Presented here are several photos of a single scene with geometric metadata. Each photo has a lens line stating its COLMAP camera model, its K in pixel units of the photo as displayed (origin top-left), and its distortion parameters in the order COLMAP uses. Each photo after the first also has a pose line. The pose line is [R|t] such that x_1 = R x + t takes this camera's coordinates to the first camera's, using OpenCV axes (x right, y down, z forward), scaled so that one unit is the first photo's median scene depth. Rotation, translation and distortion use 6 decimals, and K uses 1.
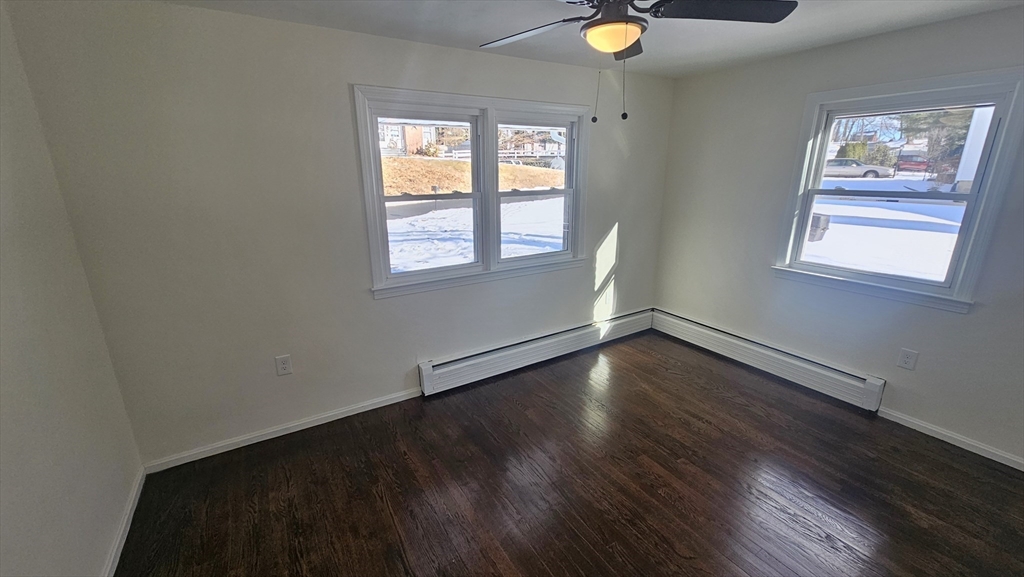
lens RADIAL K [[416.4, 0, 507.3], [0, 416.4, 292.2], [0, 0, 1]] dist [0.000367, -0.000438]
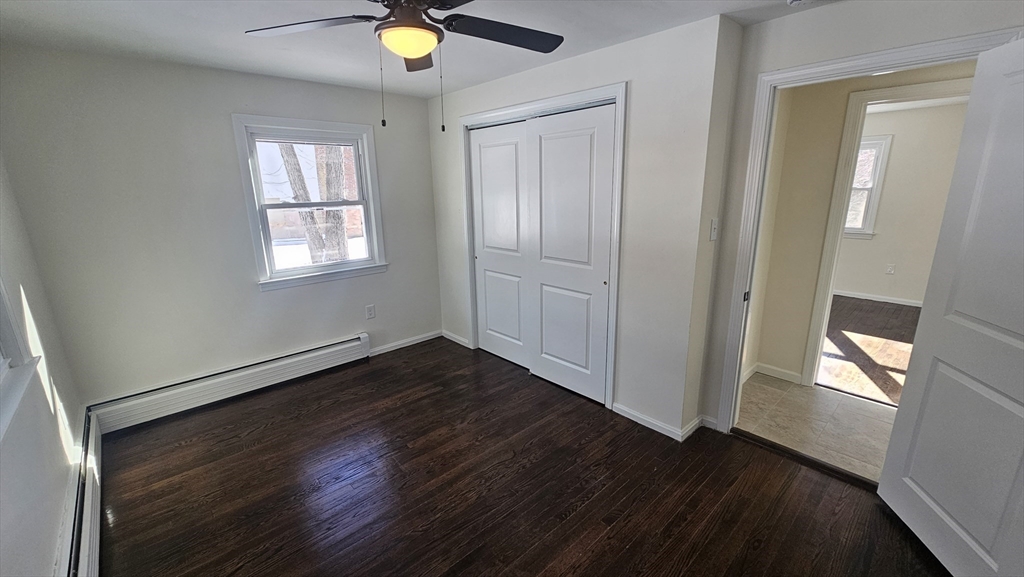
lens RADIAL K [[416.4, 0, 507.3], [0, 416.4, 292.2], [0, 0, 1]] dist [0.000367, -0.000438]
pose [[-0.187688, -0.238327, 0.952876, -0.495920], [0.295049, 0.911635, 0.286127, -0.172343], [-0.936867, 0.334848, -0.100785, 0.627150]]
